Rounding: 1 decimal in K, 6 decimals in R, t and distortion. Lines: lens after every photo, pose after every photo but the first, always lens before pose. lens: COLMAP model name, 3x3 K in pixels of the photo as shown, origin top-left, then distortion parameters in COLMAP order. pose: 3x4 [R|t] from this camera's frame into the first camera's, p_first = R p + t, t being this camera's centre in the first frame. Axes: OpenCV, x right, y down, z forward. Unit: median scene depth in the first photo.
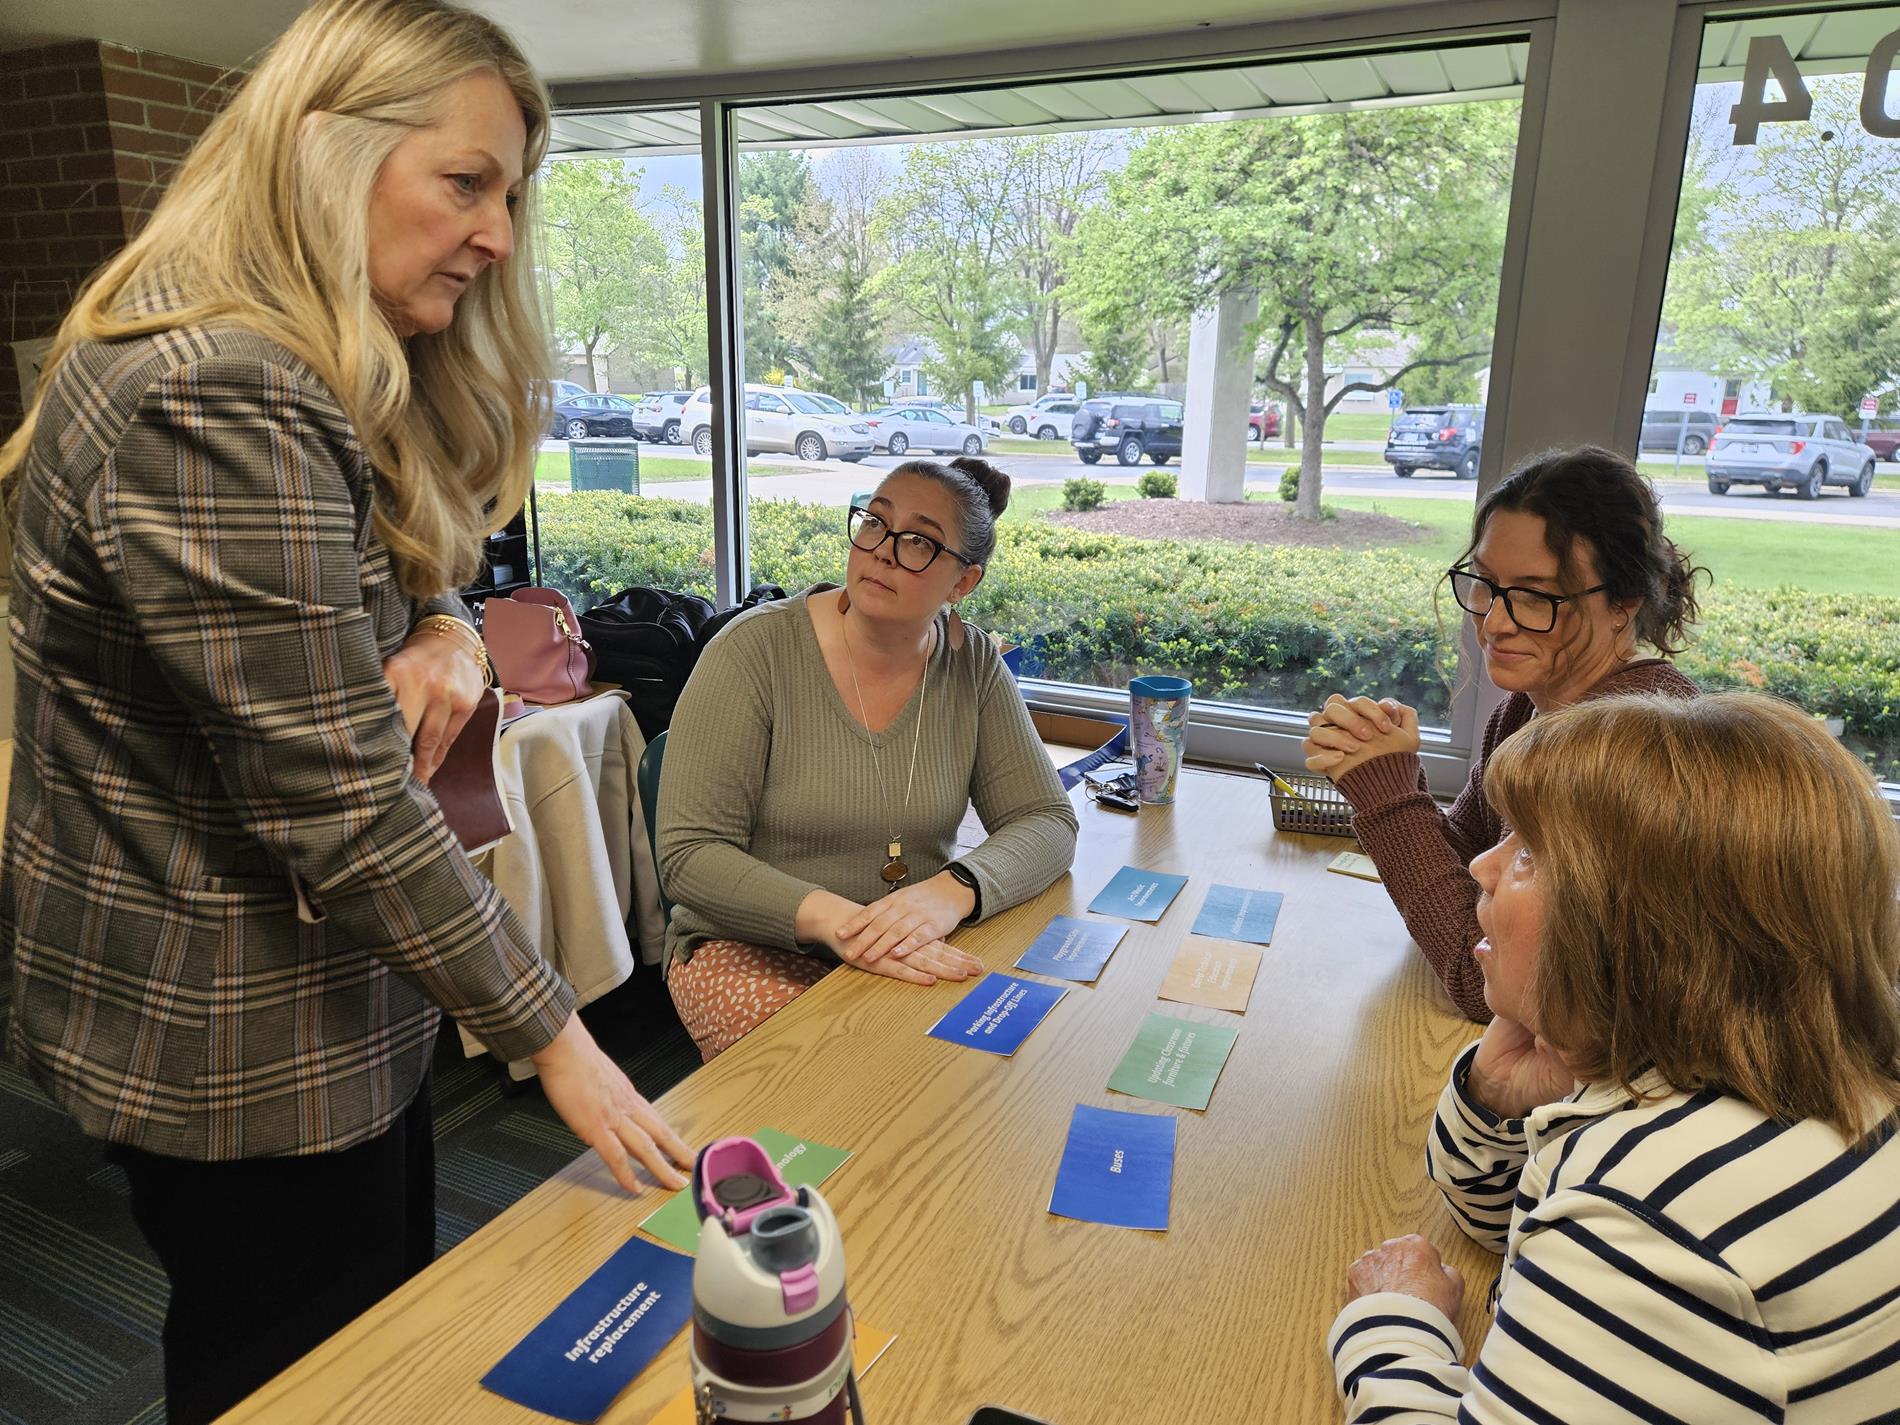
lens RADIAL K [[1285.2, 0, 952.9], [0, 1285.2, 715.7], [0, 0, 1]] dist [0.006987, -0.010305]
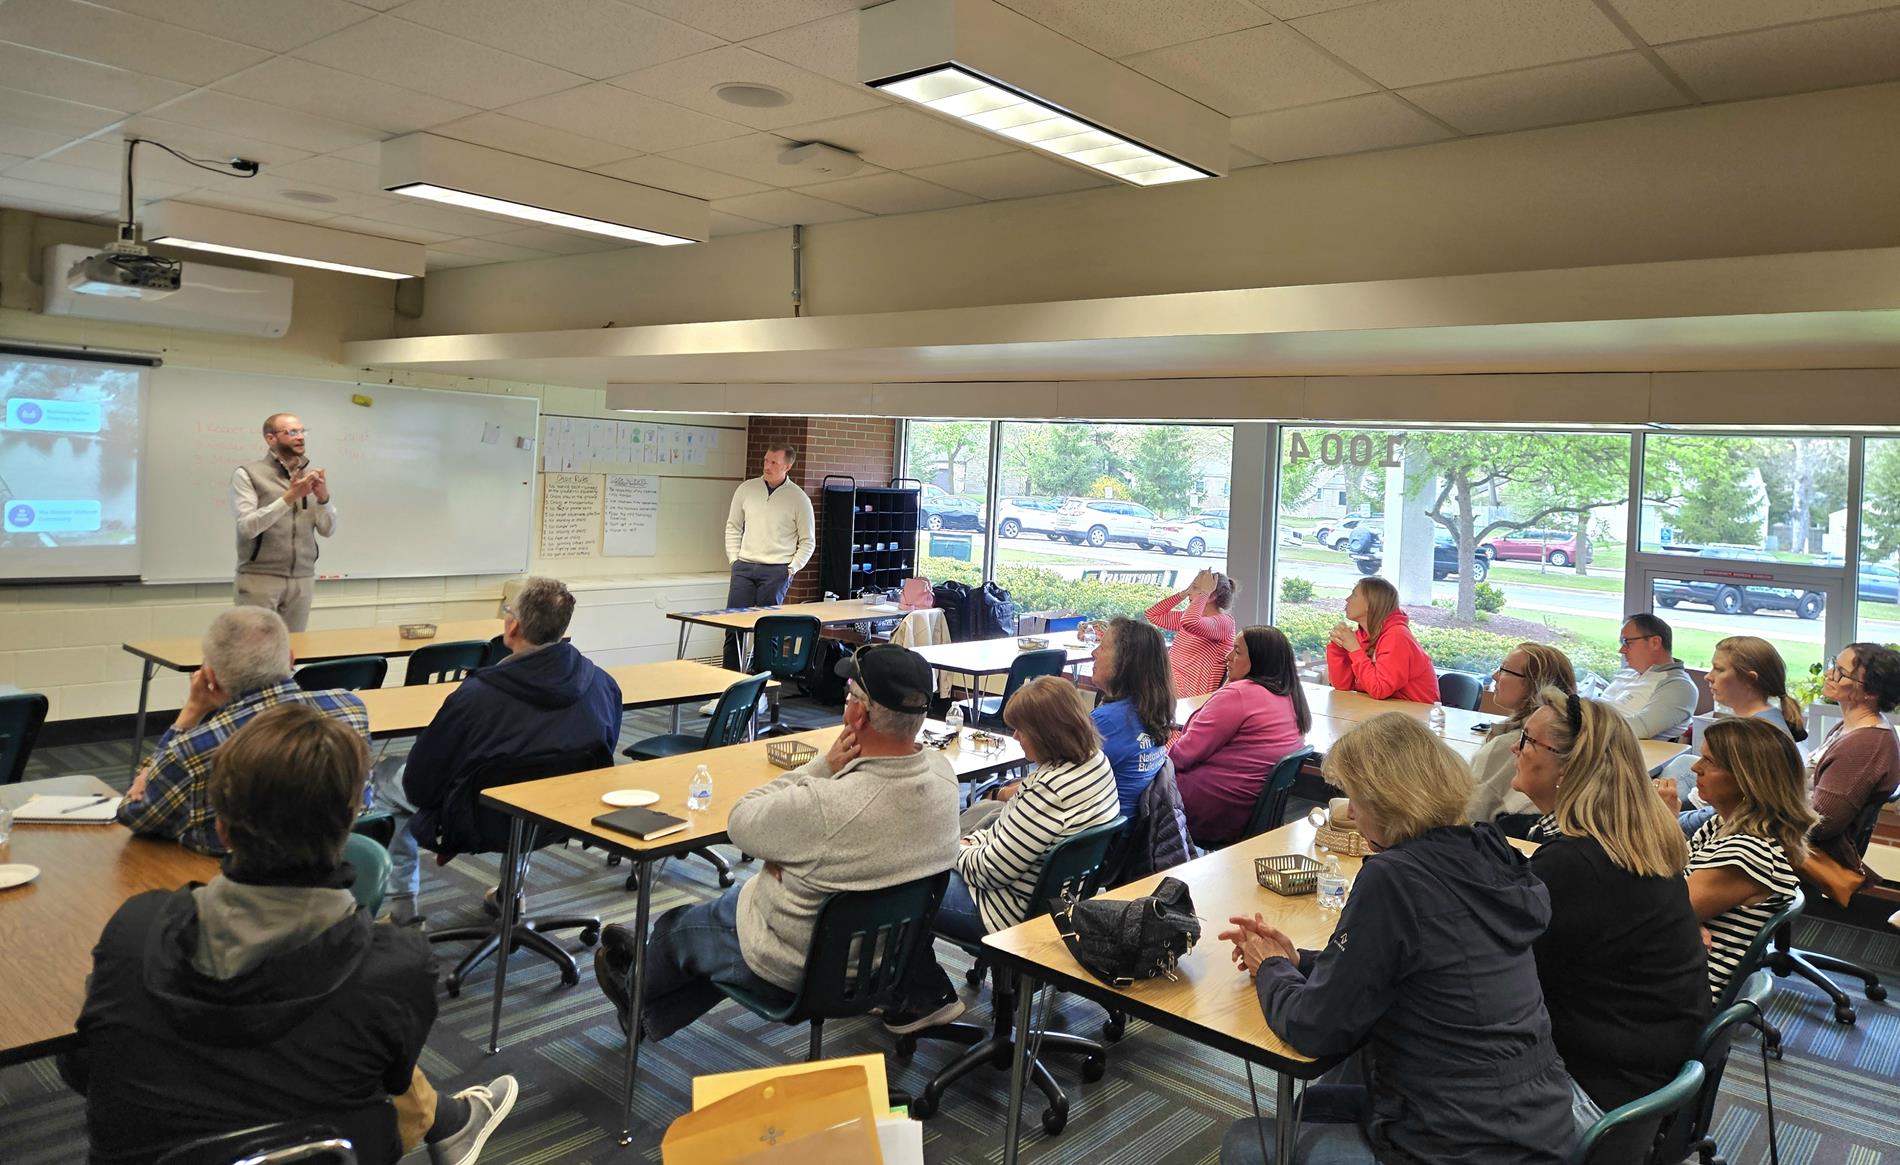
lens RADIAL K [[1286.8, 0, 948.3], [0, 1286.8, 579.8], [0, 0, 1]] dist [0.004950, 0.000406]
pose [[0.963277, 0.063056, -0.261000, 0.048910], [-0.108689, 0.980407, -0.164282, 0.036087], [0.245527, 0.186617, 0.951257, -0.171149]]
